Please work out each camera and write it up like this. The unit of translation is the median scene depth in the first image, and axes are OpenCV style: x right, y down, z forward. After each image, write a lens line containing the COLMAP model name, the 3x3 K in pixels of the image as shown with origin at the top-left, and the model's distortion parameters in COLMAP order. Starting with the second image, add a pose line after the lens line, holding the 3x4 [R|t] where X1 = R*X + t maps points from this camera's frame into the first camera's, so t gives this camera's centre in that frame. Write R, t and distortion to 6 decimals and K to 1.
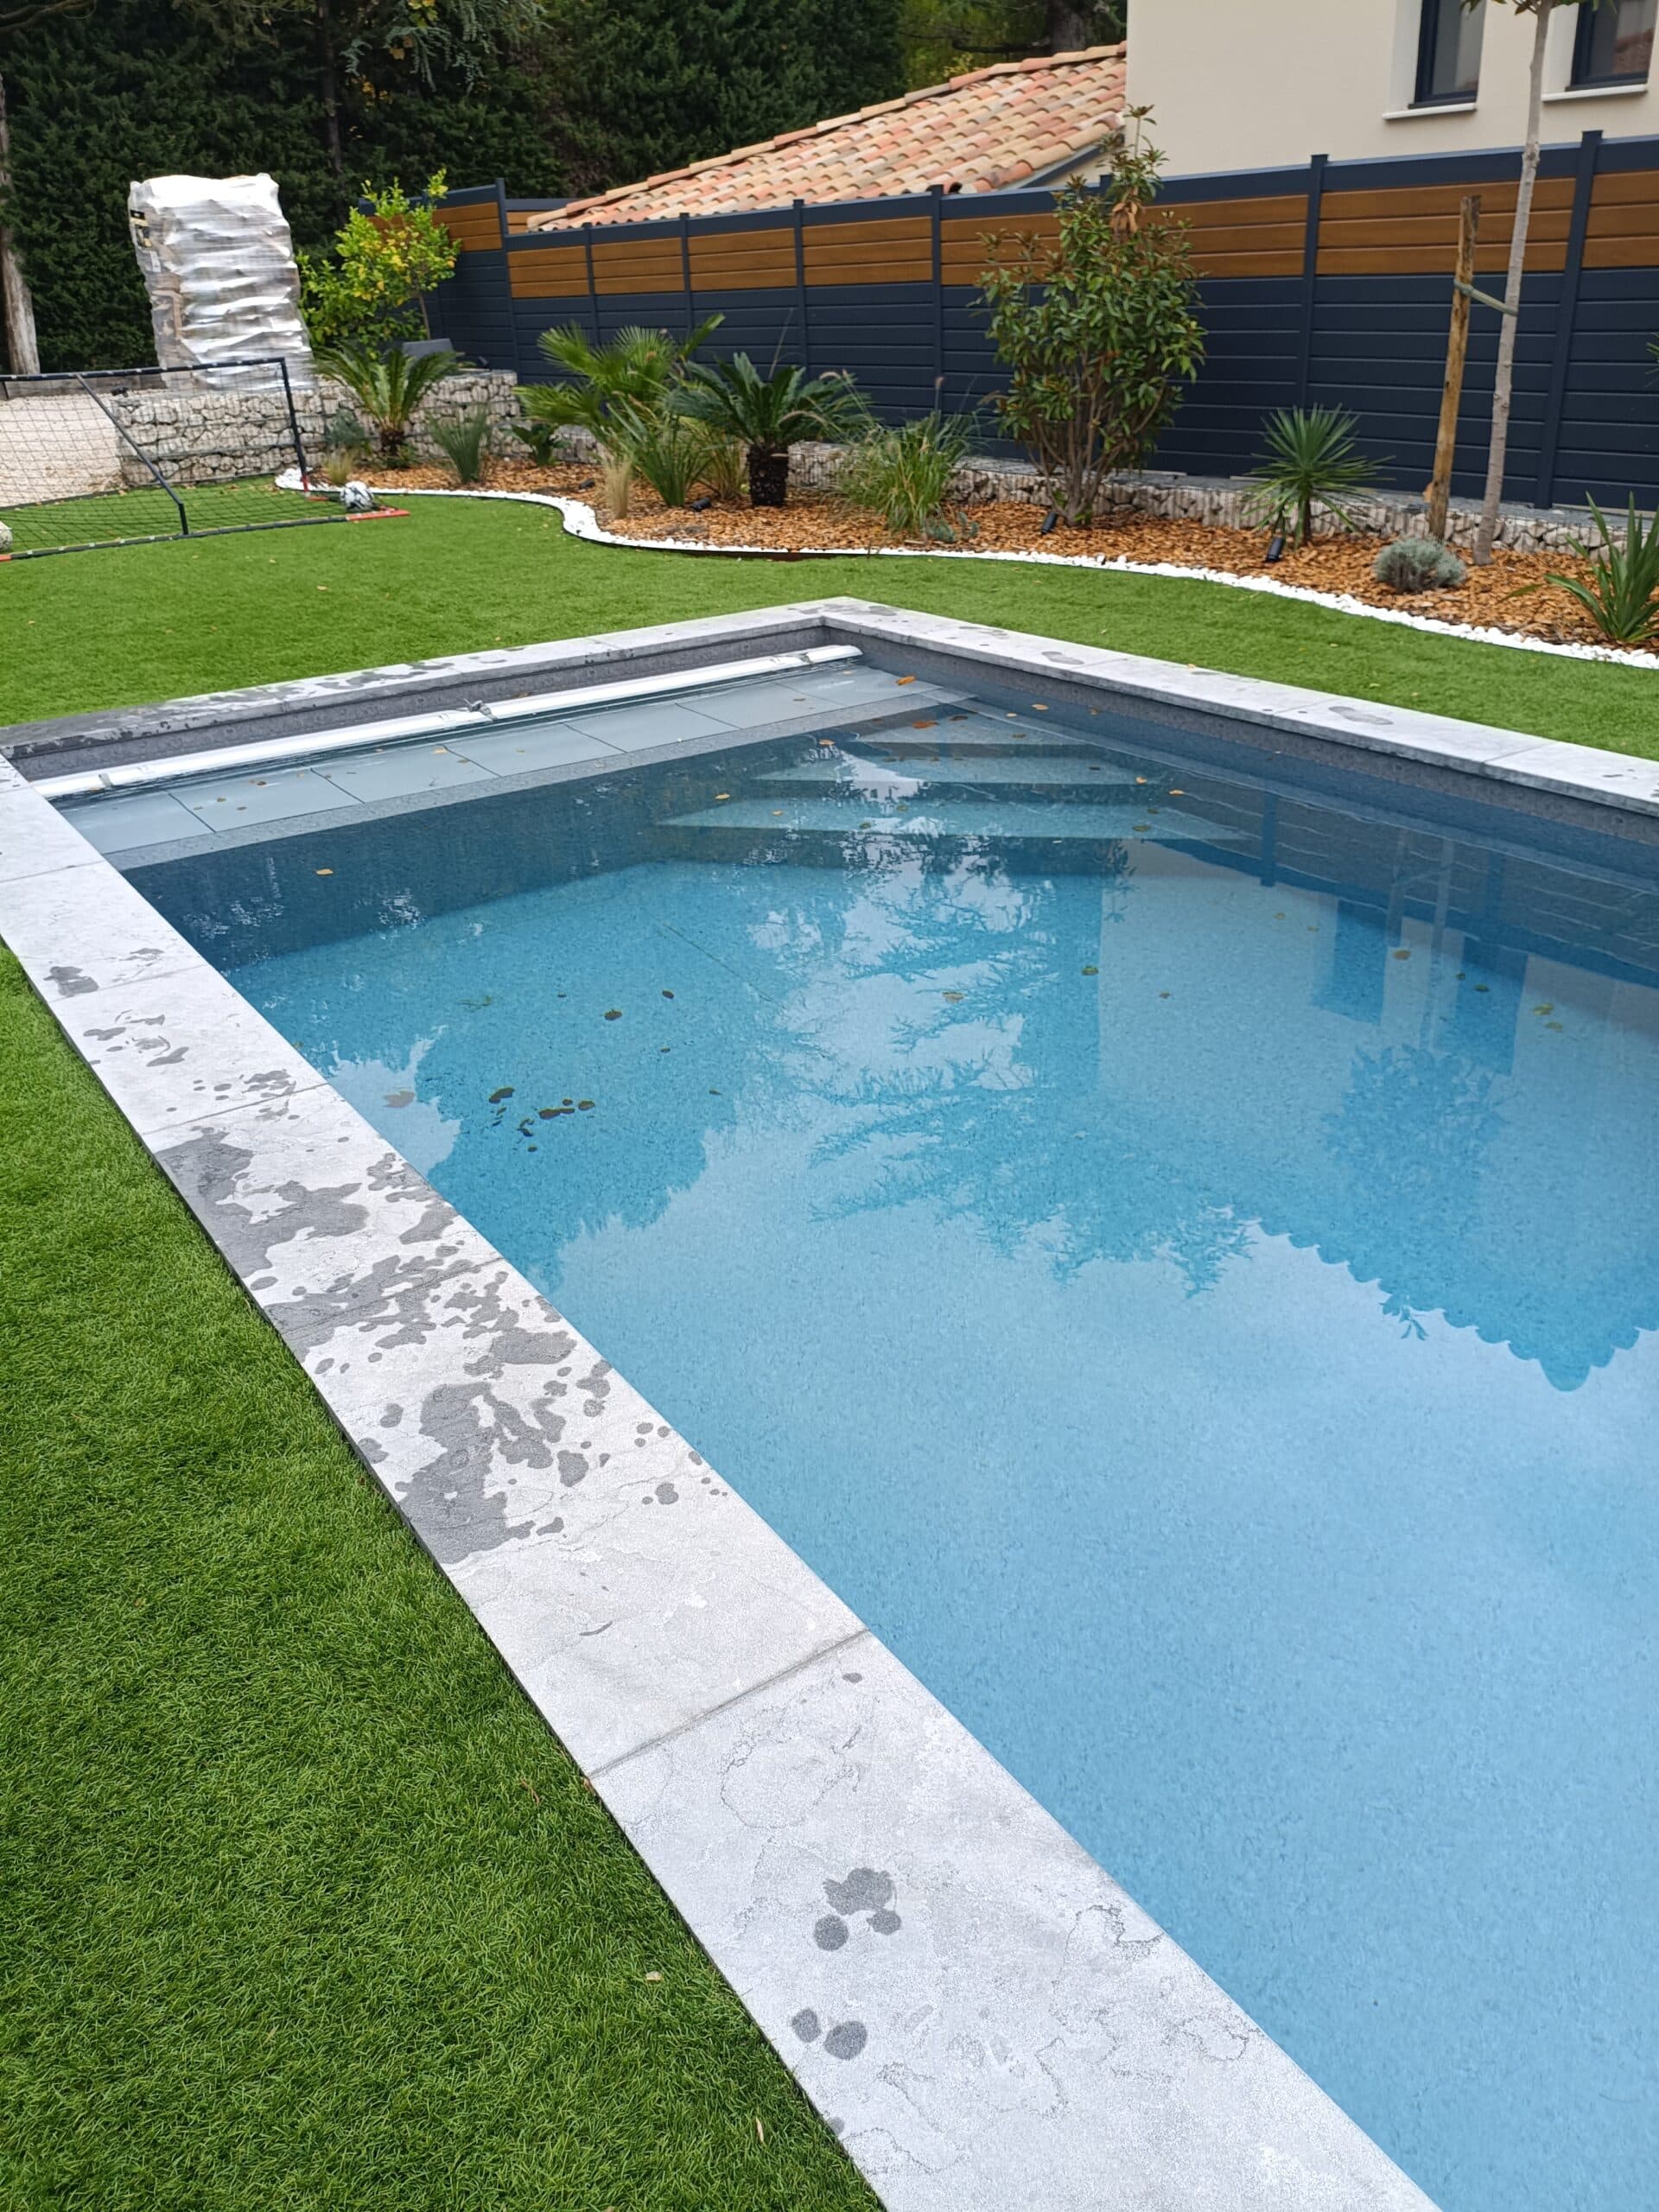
lens RADIAL K [[1663.7, 0, 786.5], [0, 1663.7, 1089.8], [0, 0, 1]] dist [0.013311, -0.023485]
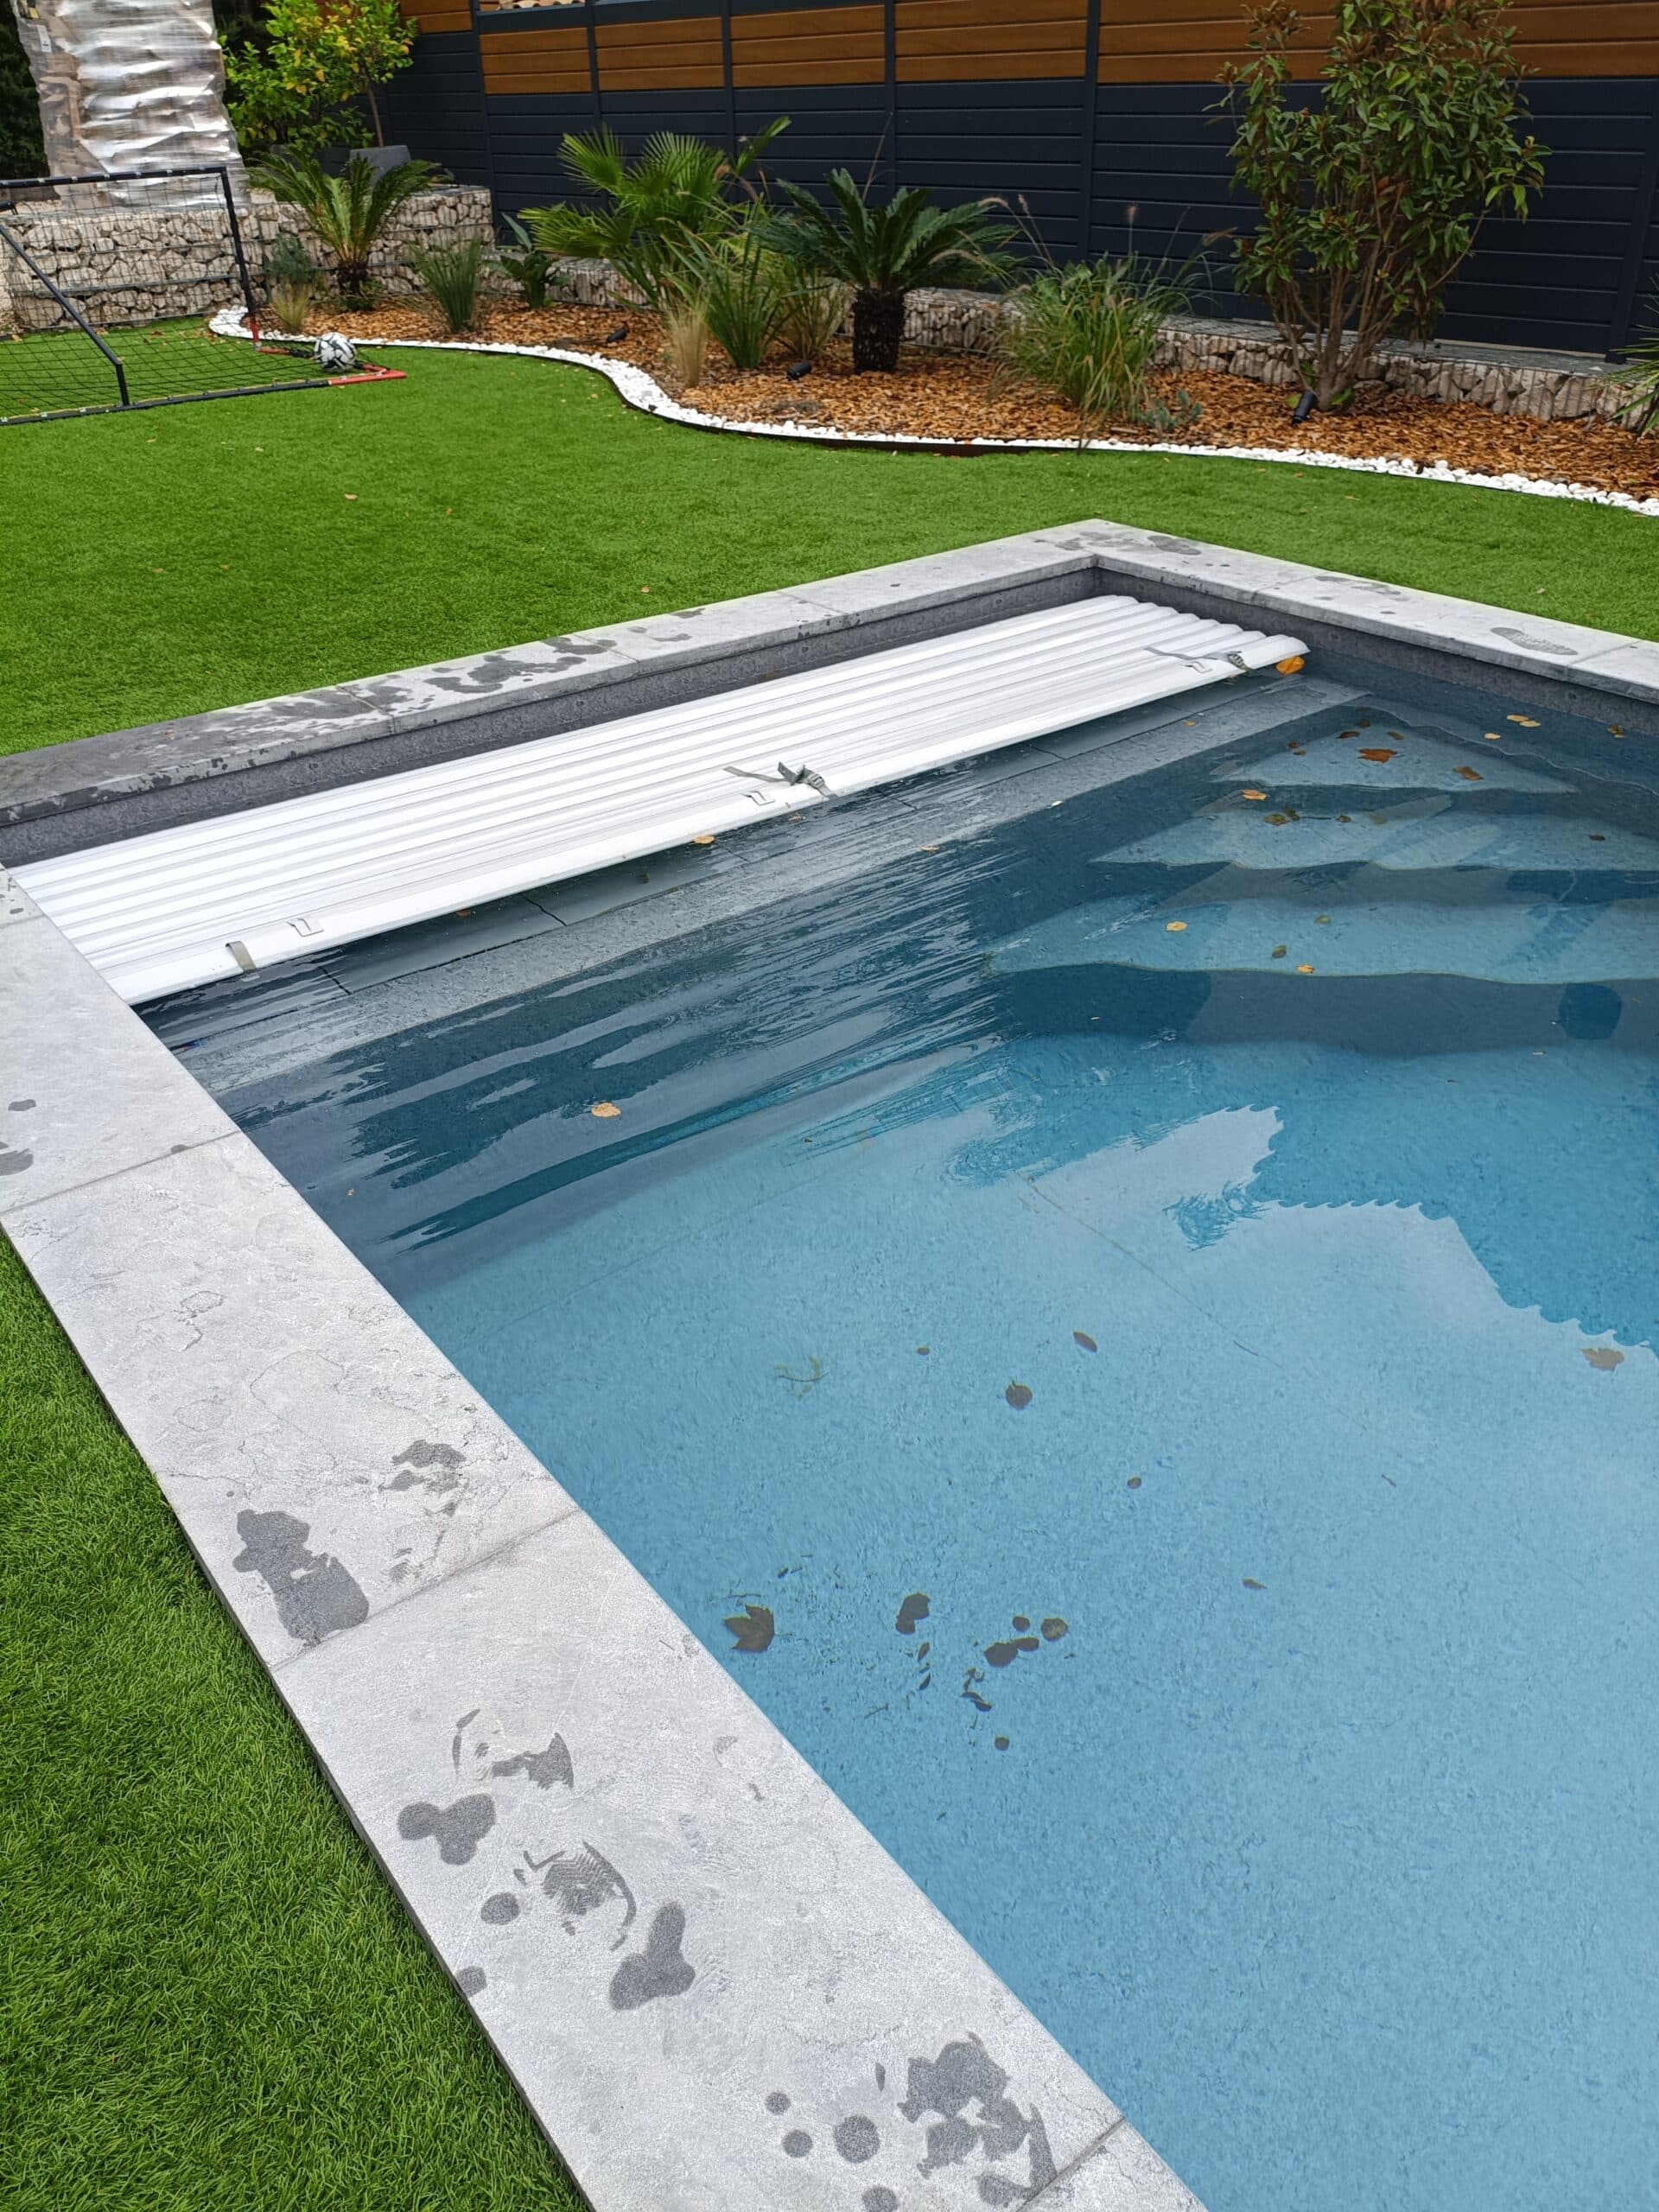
lens RADIAL K [[1663.7, 0, 814.5], [0, 1663.7, 1106.2], [0, 0, 1]] dist [0.013311, -0.023485]
pose [[0.997250, -0.024840, 0.069829, -0.128663], [0.017935, 0.995041, 0.097834, -0.098347], [-0.071913, -0.096313, 0.992750, 0.220228]]
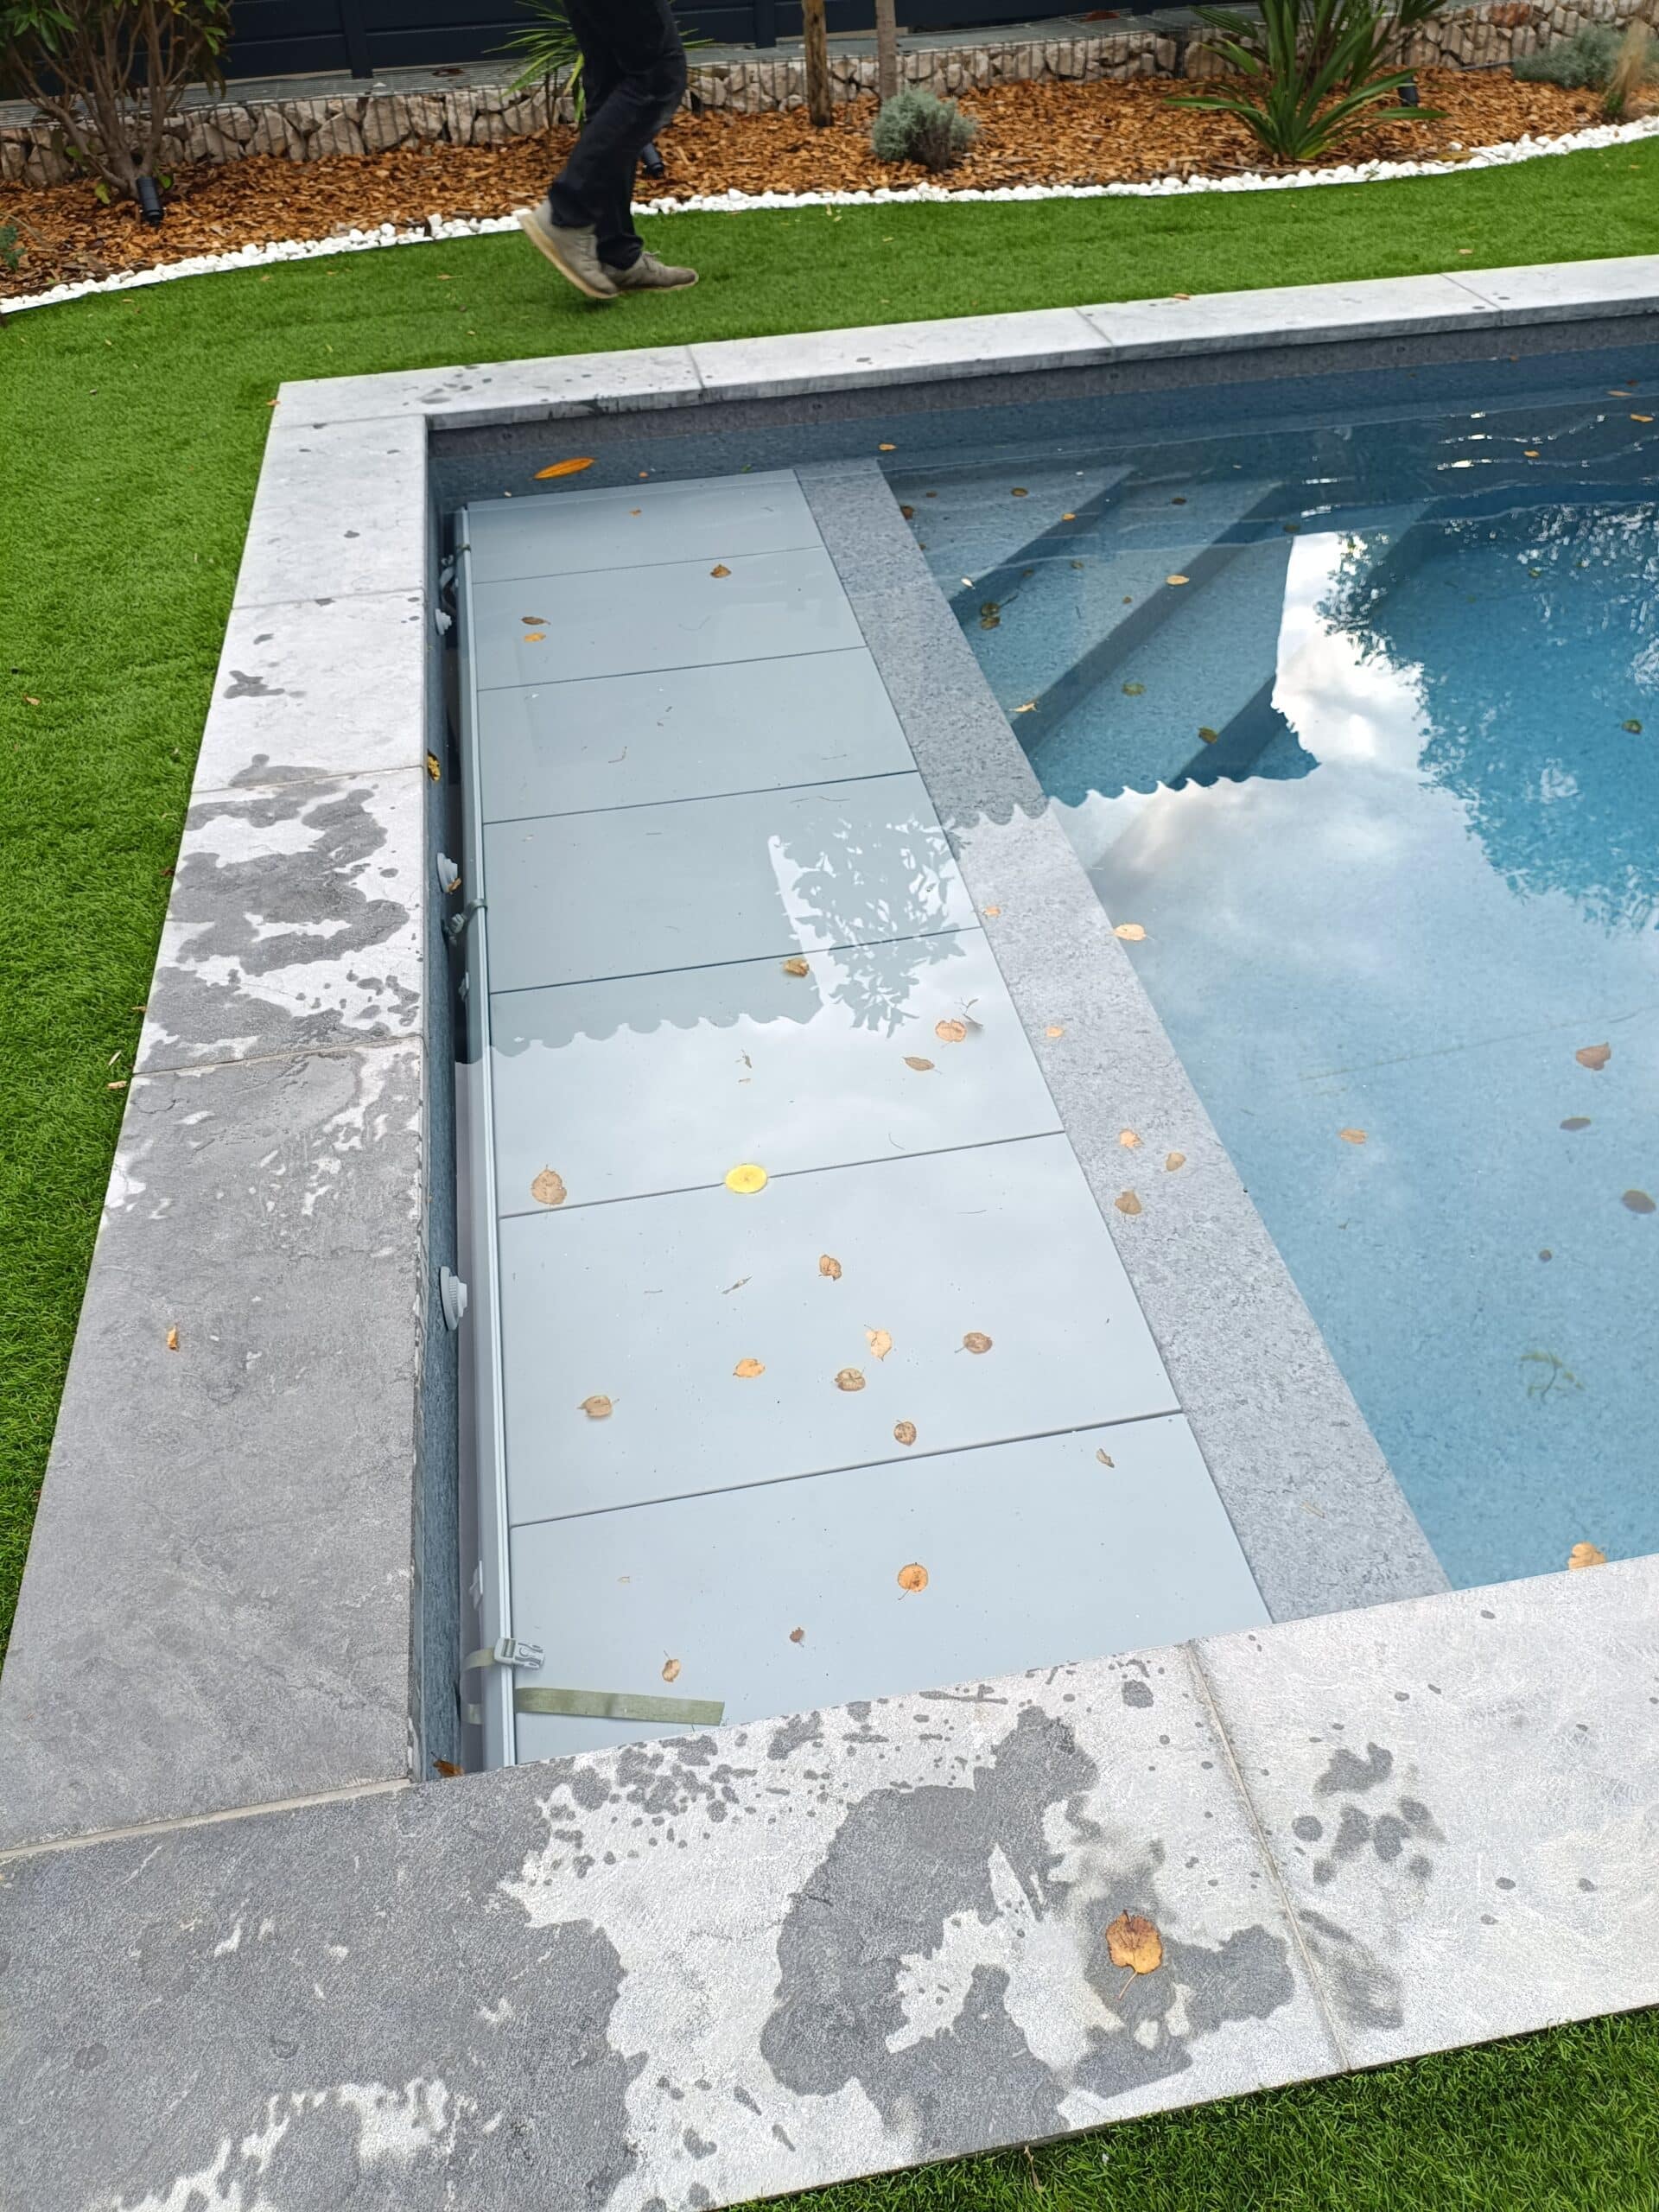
lens RADIAL K [[1663.7, 0, 827.6], [0, 1663.7, 1104.7], [0, 0, 1]] dist [0.013311, -0.023485]
pose [[0.398657, -0.577882, 0.712127, -0.357817], [0.420568, 0.805233, 0.417998, -0.226986], [-0.814981, 0.132860, 0.564051, 0.511533]]
